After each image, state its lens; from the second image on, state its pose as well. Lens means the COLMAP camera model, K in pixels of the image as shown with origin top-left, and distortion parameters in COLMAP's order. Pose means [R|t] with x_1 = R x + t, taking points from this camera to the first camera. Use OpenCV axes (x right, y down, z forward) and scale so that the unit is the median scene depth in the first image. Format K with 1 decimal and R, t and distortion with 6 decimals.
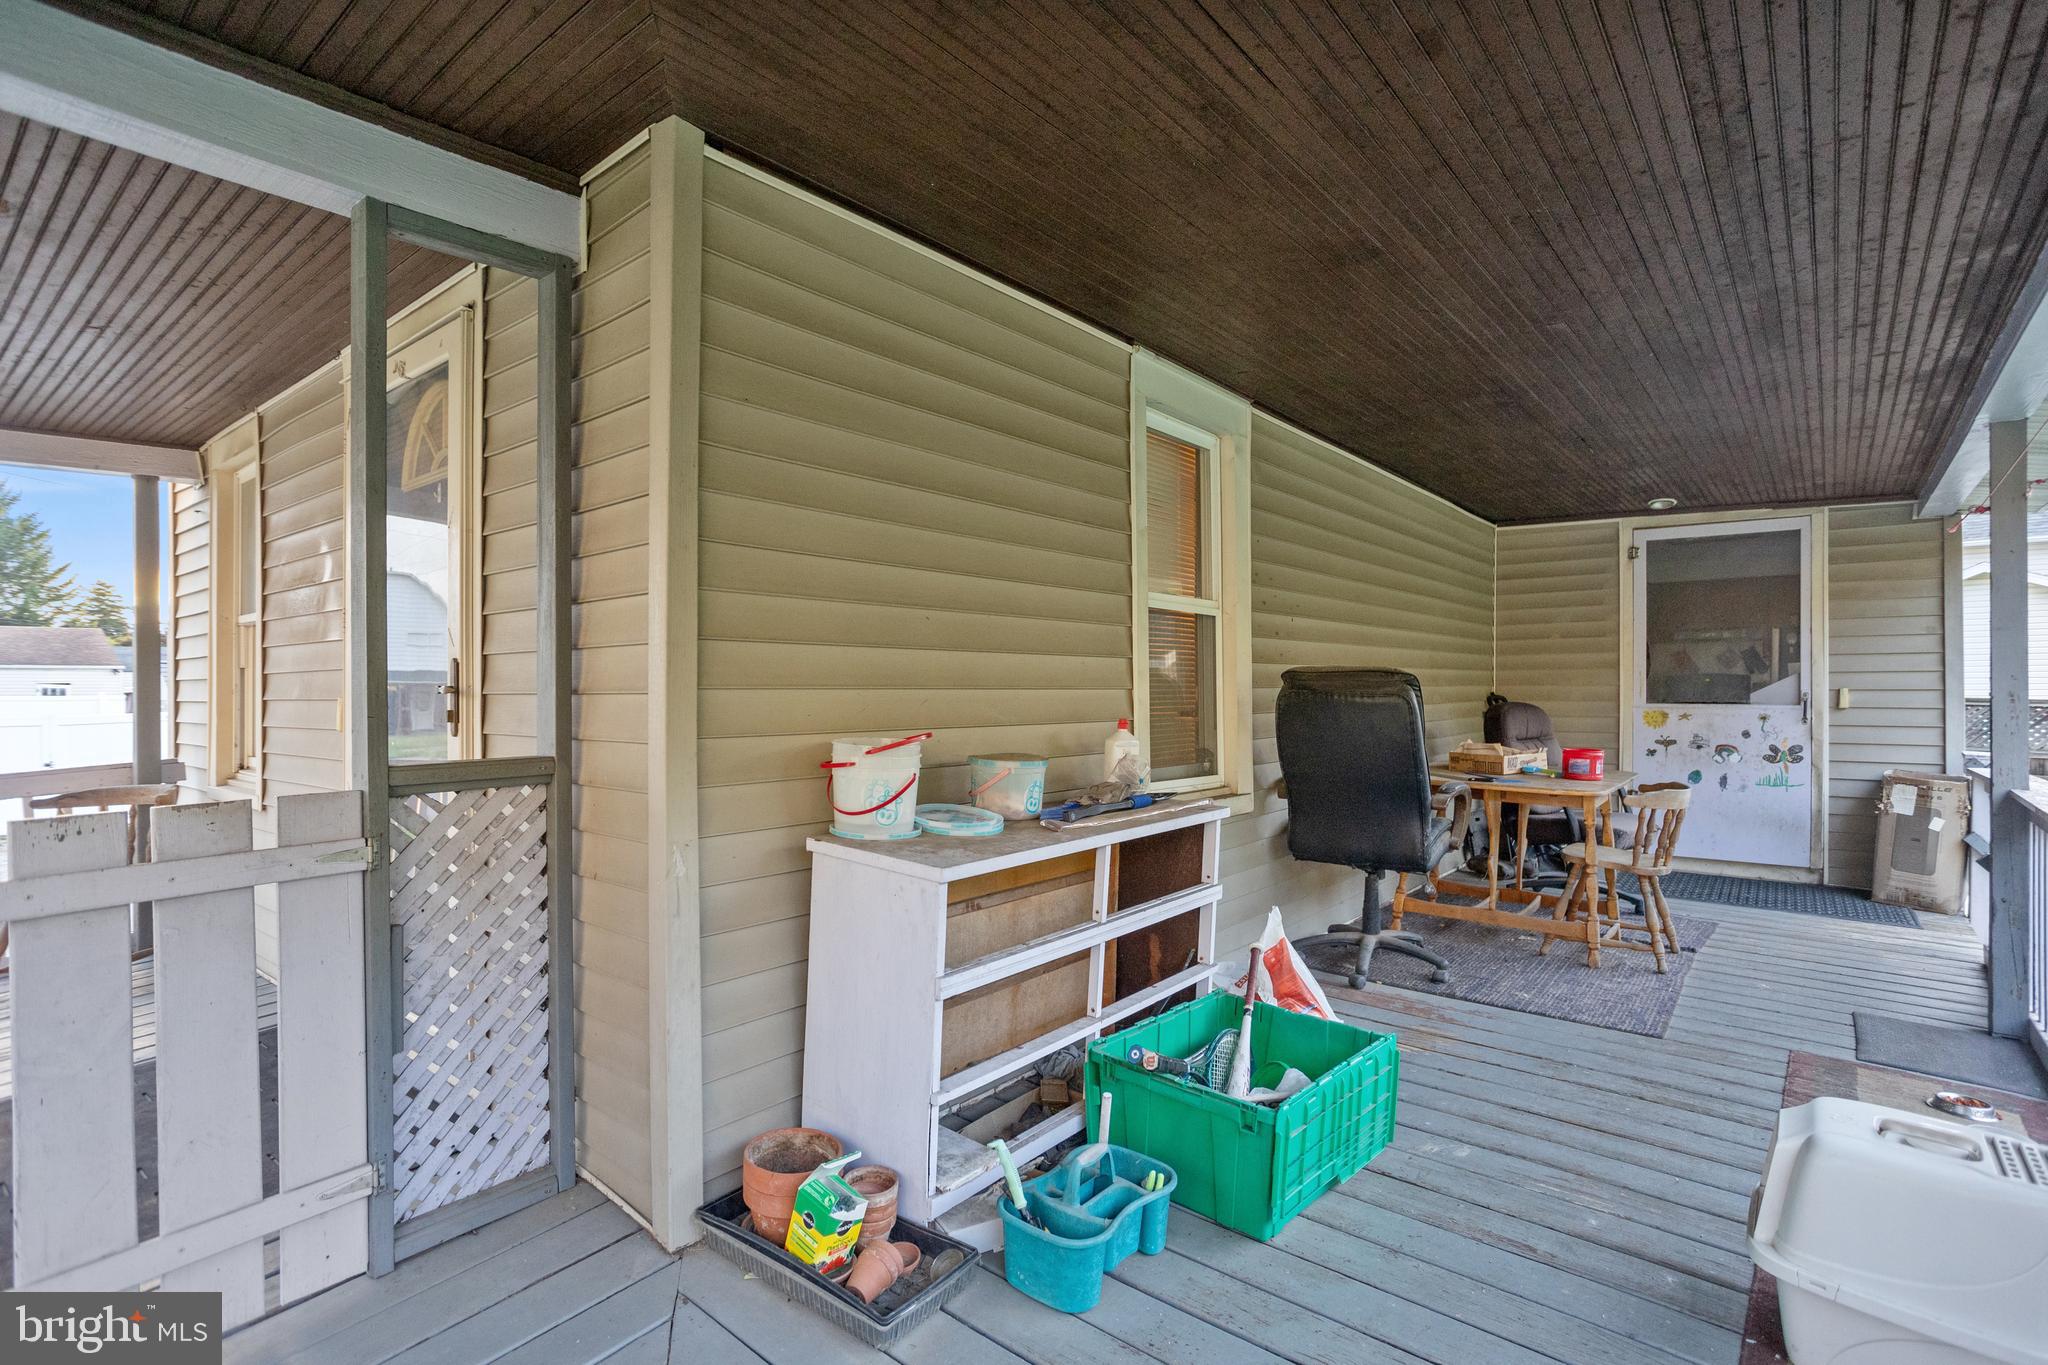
lens RADIAL K [[994.4, 0, 1021.5], [0, 994.4, 689.1], [0, 0, 1]] dist [-0.028906, 0.010797]
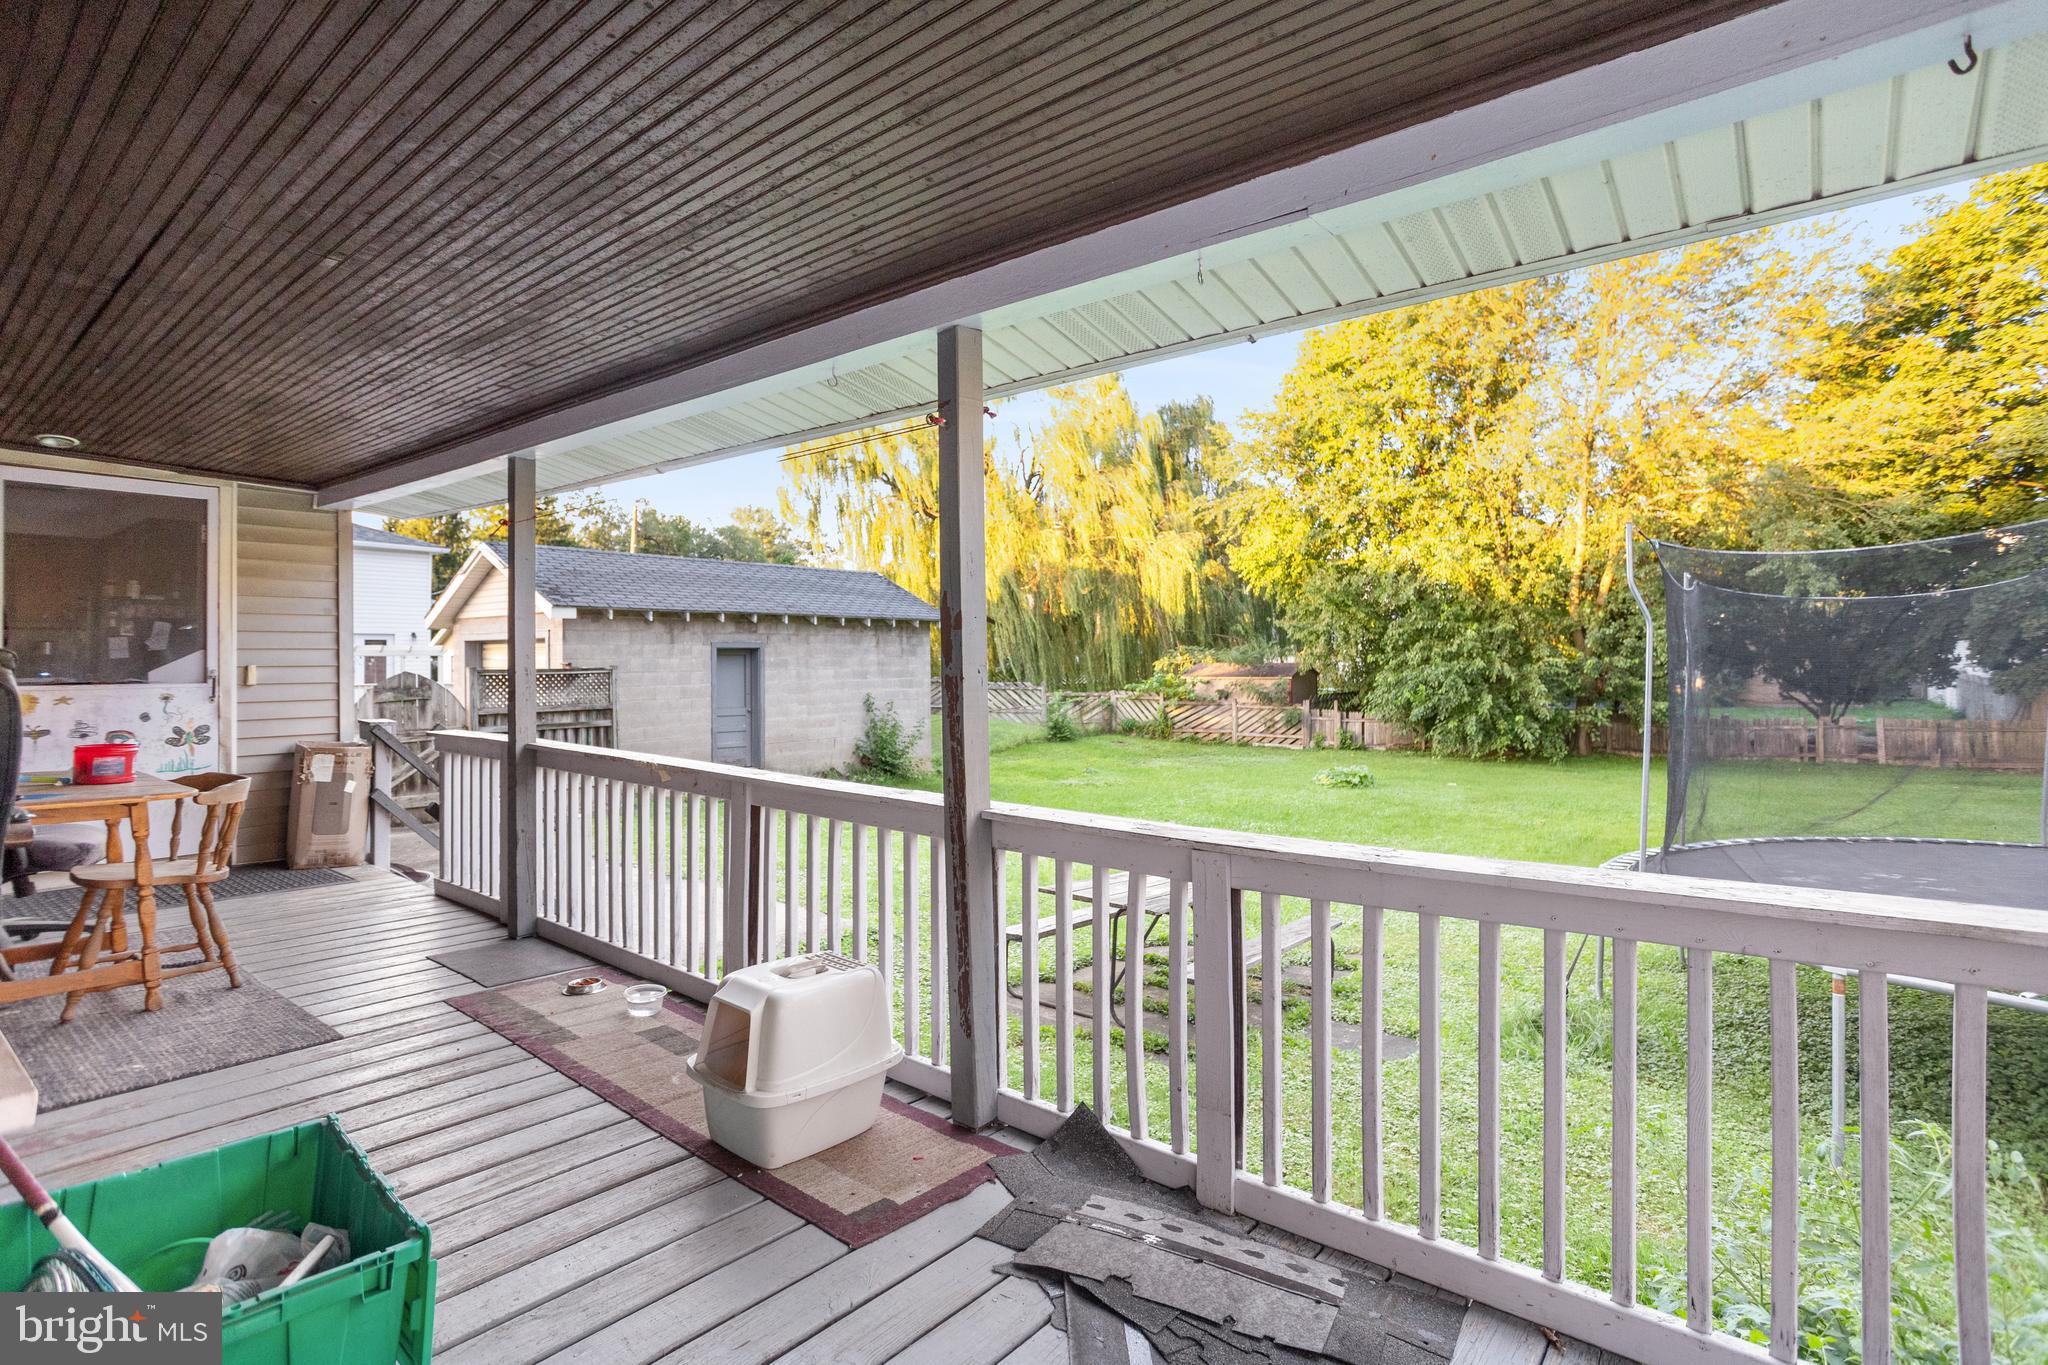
lens RADIAL K [[994.4, 0, 1061.4], [0, 994.4, 642.3], [0, 0, 1]] dist [-0.028906, 0.010797]
pose [[-0.019957, 0.014223, 0.999700, -0.188567], [0.006362, 0.999880, -0.014098, -0.004993], [-0.999781, 0.006079, -0.020046, 0.196113]]
